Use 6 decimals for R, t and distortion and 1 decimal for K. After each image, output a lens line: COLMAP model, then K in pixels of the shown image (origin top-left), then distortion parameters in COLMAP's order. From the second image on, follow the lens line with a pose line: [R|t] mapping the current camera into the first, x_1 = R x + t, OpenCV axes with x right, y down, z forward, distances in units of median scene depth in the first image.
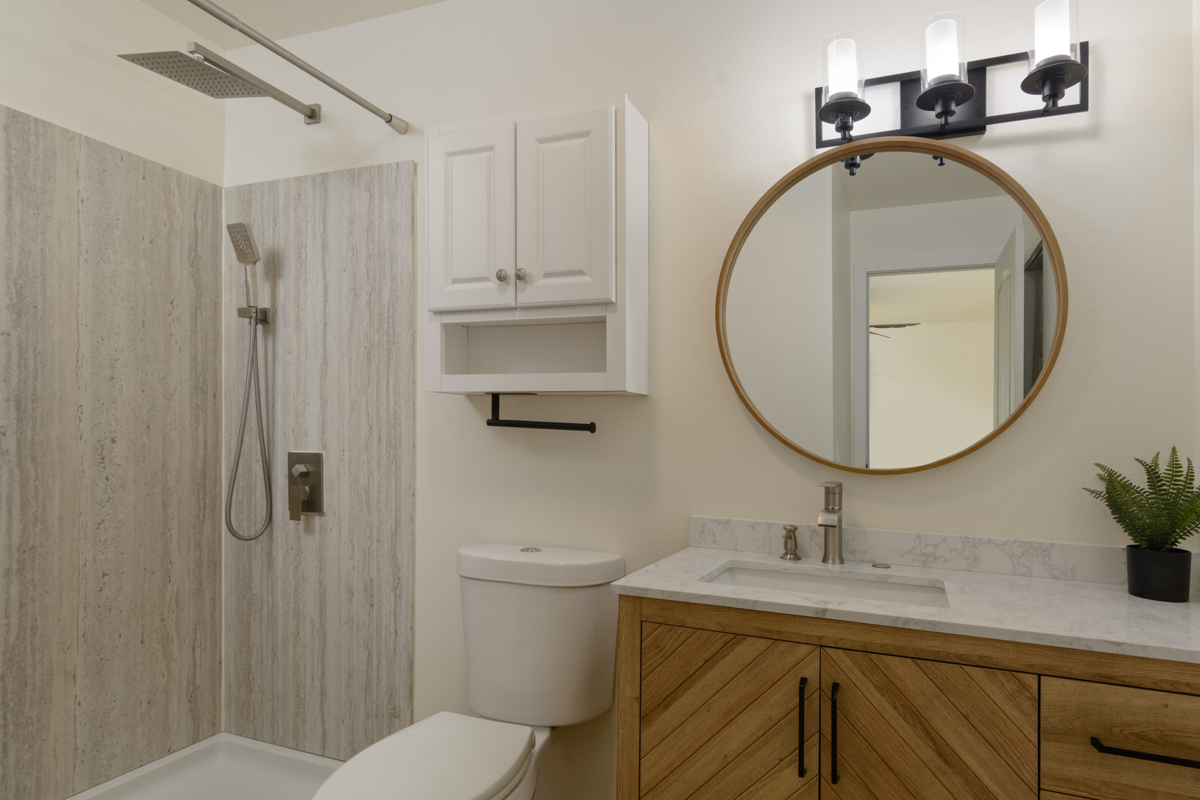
lens RADIAL K [[819.2, 0, 600.0], [0, 819.2, 400.0], [0, 0, 1]] dist [-0.001088, 0.000982]
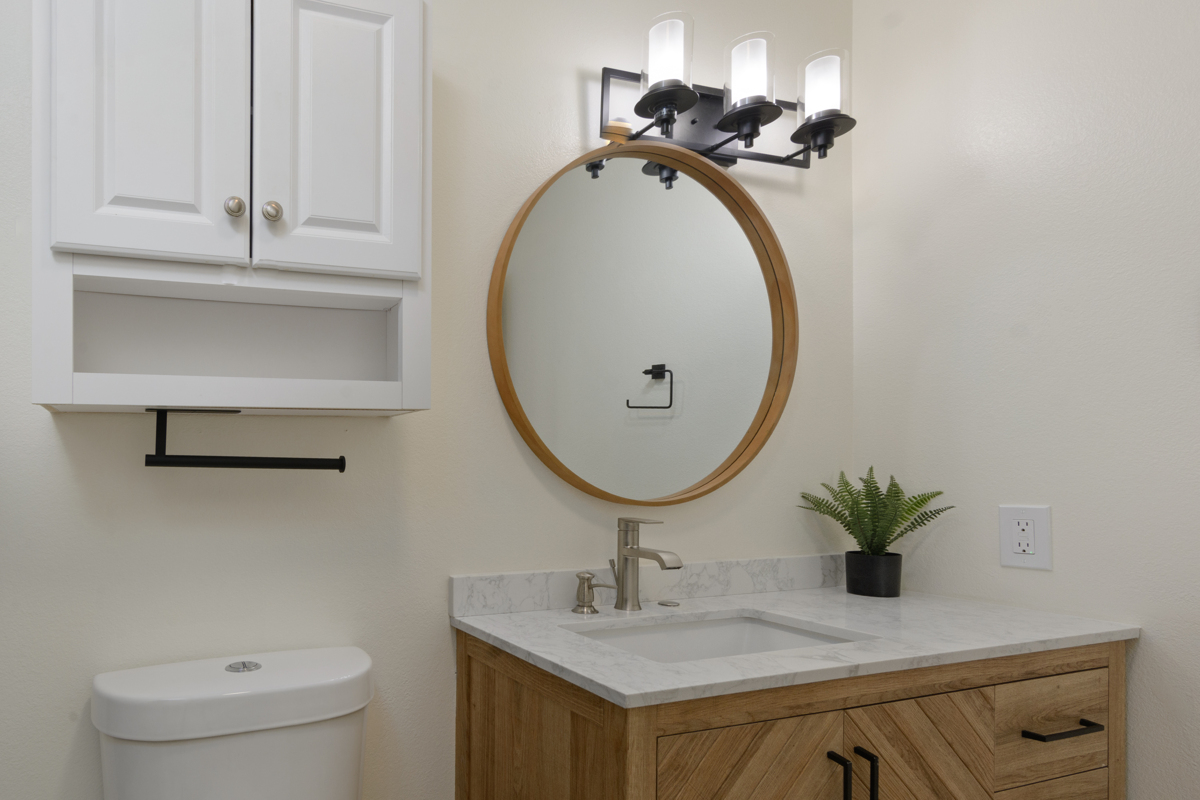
lens RADIAL K [[792.4, 0, 599.7], [0, 792.4, 433.1], [0, 0, 1]] dist [-0.002767, -0.000900]
pose [[0.686940, 0.001035, 0.726713, -0.415937], [-0.004483, 0.999986, 0.002813, 0.006966], [-0.726700, -0.005190, 0.686935, 0.499507]]
